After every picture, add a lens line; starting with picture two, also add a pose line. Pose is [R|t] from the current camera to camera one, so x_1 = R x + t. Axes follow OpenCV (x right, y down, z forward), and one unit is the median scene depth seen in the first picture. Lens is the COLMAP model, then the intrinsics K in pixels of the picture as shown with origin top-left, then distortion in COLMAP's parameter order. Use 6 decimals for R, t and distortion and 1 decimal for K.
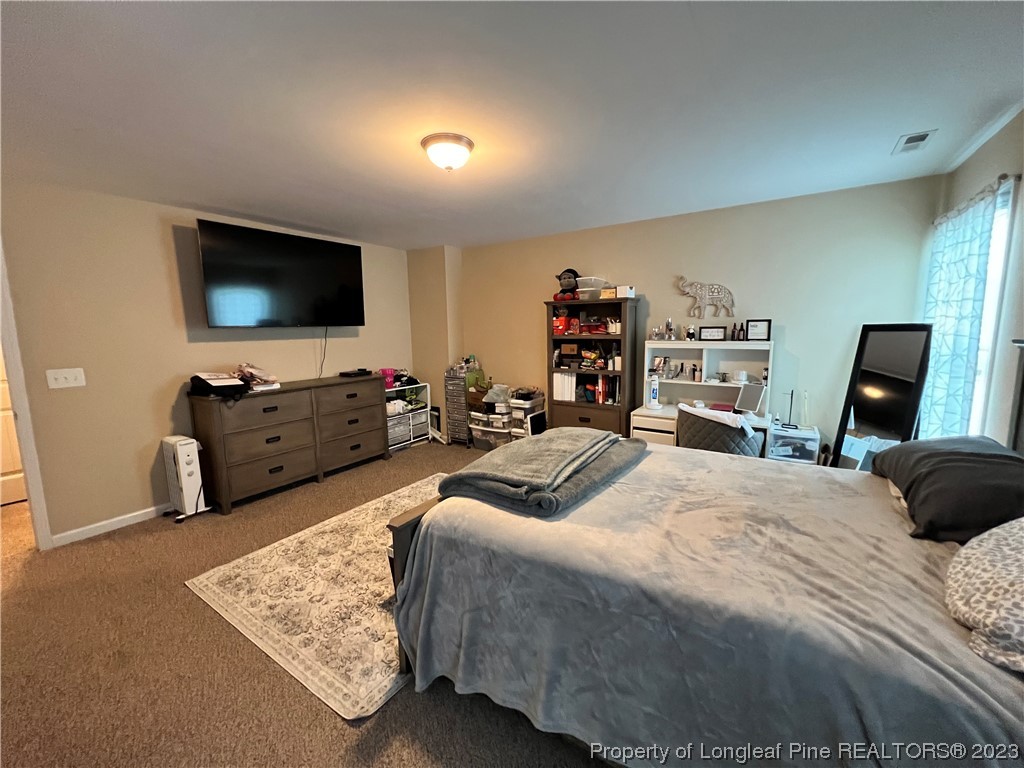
lens RADIAL K [[410.0, 0, 512.8], [0, 410.0, 381.2], [0, 0, 1]] dist [-0.001924, 0.000679]
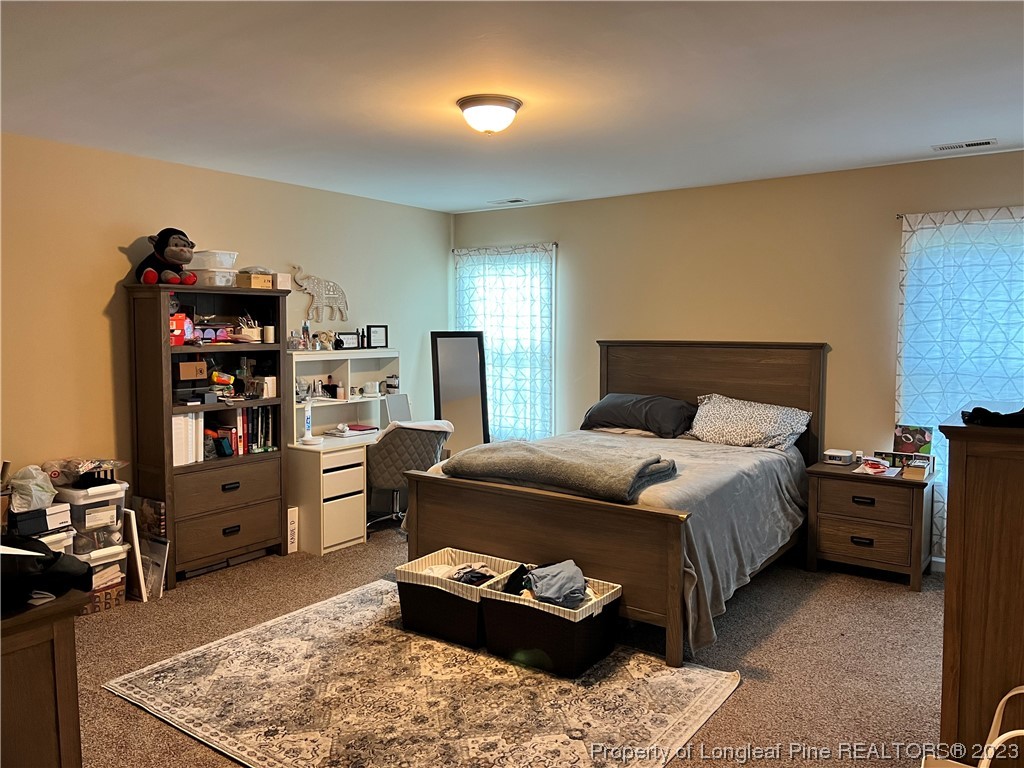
lens RADIAL K [[773.1, 0, 510.5], [0, 773.1, 381.0], [0, 0, 1]] dist [0.057355, -0.069976]
pose [[0.038178, -0.057357, 0.997623, -1.066636], [0.129053, 0.990274, 0.051996, -0.073996], [-0.990903, 0.126761, 0.045209, 0.606222]]
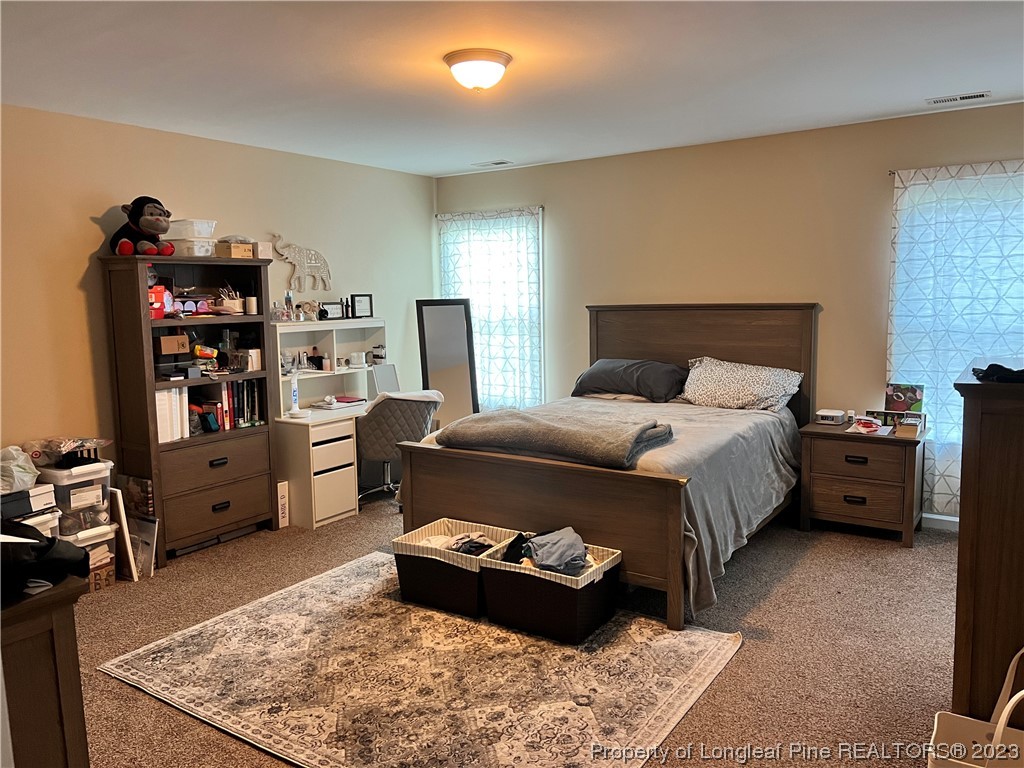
lens RADIAL K [[773.1, 0, 512.5], [0, 773.1, 385.1], [0, 0, 1]] dist [0.057355, -0.069976]
pose [[0.007819, -0.104779, 0.994465, -1.047211], [0.149150, 0.983493, 0.102451, -0.075092], [-0.988784, 0.147523, 0.023317, 0.626398]]
